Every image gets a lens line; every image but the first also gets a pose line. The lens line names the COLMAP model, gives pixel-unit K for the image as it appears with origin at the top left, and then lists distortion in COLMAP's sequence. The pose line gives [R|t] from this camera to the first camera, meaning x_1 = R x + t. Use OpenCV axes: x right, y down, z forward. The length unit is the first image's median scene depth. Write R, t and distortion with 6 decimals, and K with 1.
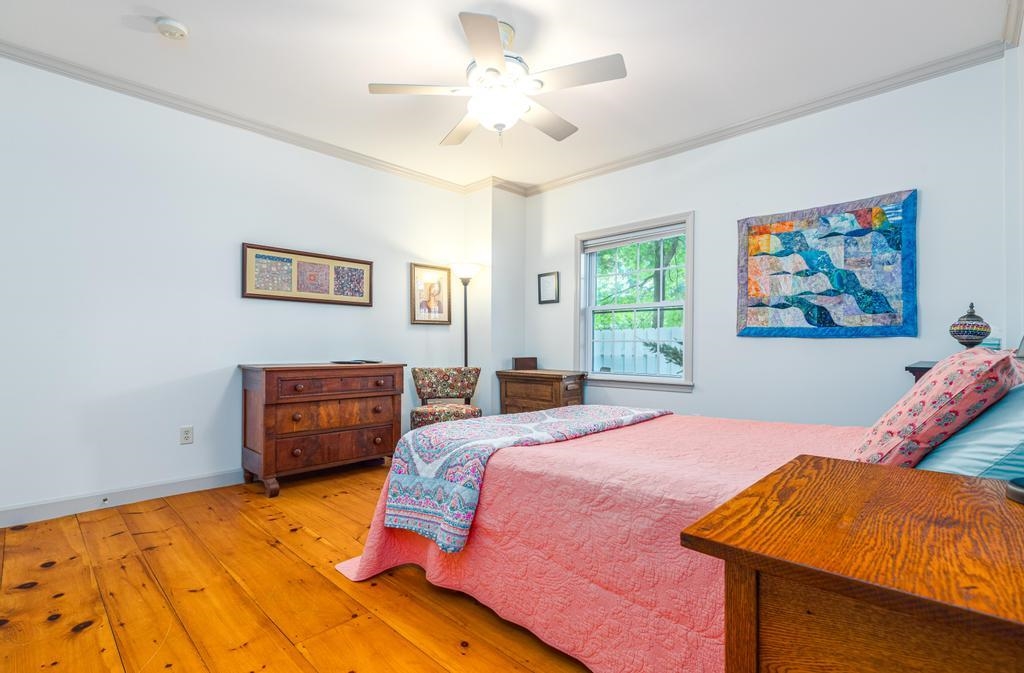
lens RADIAL K [[463.2, 0, 512.0], [0, 463.2, 336.5], [0, 0, 1]] dist [0.016683, -0.000283]
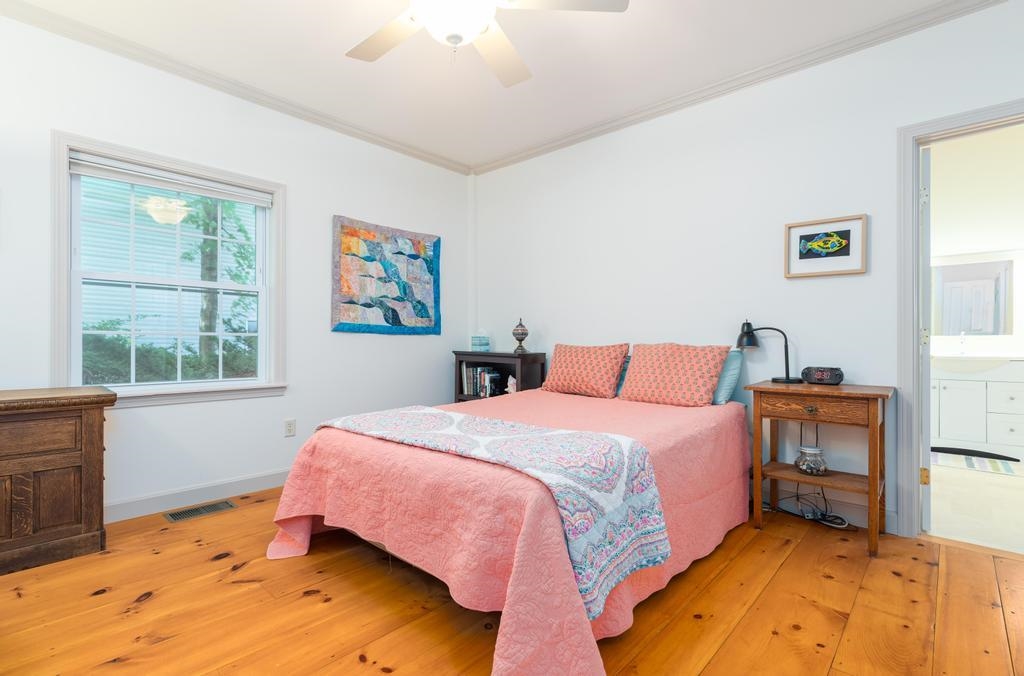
lens RADIAL K [[463.2, 0, 512.0], [0, 463.2, 338.0], [0, 0, 1]] dist [0.016683, -0.000283]
pose [[0.010841, 0.004868, 0.999929, -0.563096], [-0.020626, 0.999776, -0.004644, 0.011482], [-0.999728, -0.020574, 0.010939, 0.673842]]
